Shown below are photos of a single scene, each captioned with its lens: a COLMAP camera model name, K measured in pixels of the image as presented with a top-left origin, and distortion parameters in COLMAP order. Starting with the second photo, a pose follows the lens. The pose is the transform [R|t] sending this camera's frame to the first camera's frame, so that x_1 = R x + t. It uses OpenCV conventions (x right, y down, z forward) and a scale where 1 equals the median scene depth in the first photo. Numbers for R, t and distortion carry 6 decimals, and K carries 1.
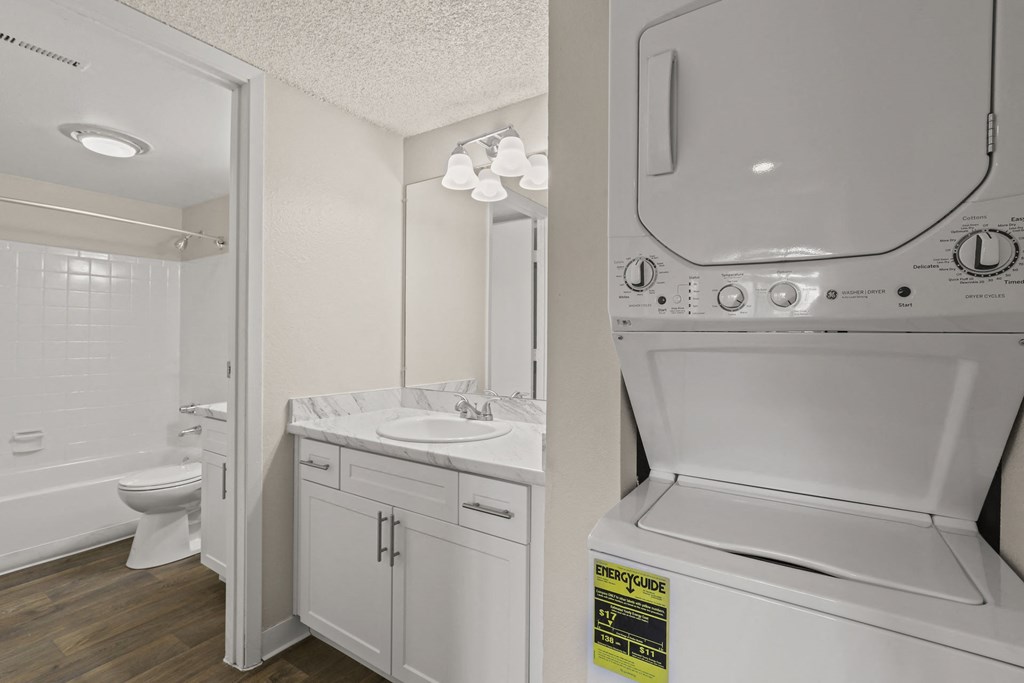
lens RADIAL K [[463.0, 0, 509.6], [0, 463.0, 337.0], [0, 0, 1]] dist [-0.005046, 0.002910]
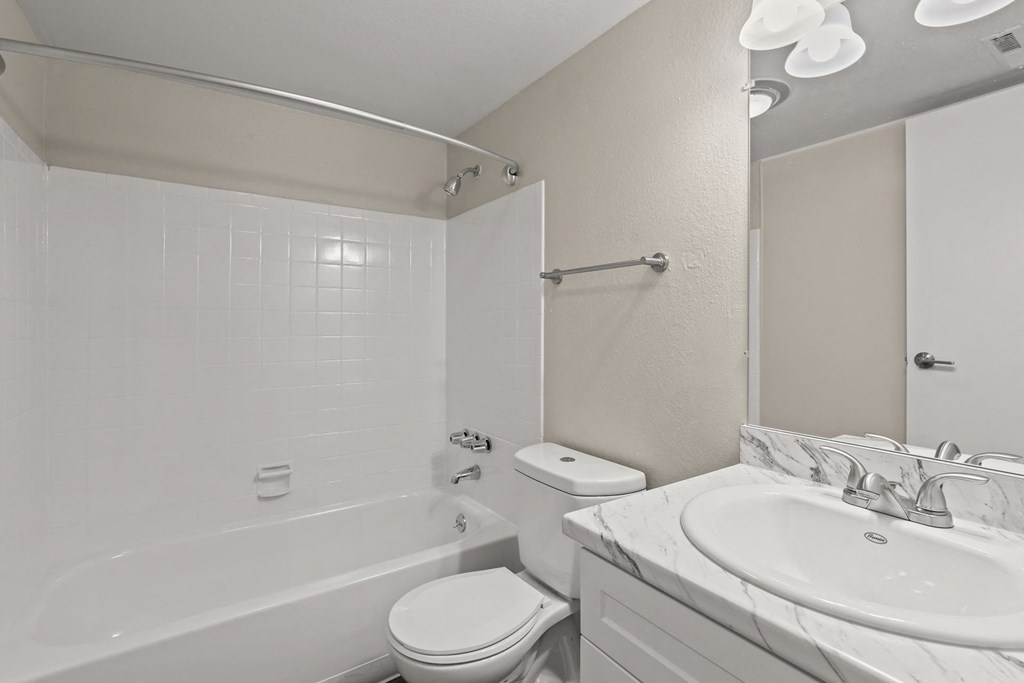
lens RADIAL K [[463.0, 0, 512.5], [0, 463.0, 342.7], [0, 0, 1]] dist [-0.005046, 0.002910]
pose [[0.926895, -0.006145, -0.375272, -0.389810], [0.008785, 0.999947, 0.005324, 0.016369], [0.375219, -0.008232, 0.926900, 0.427360]]
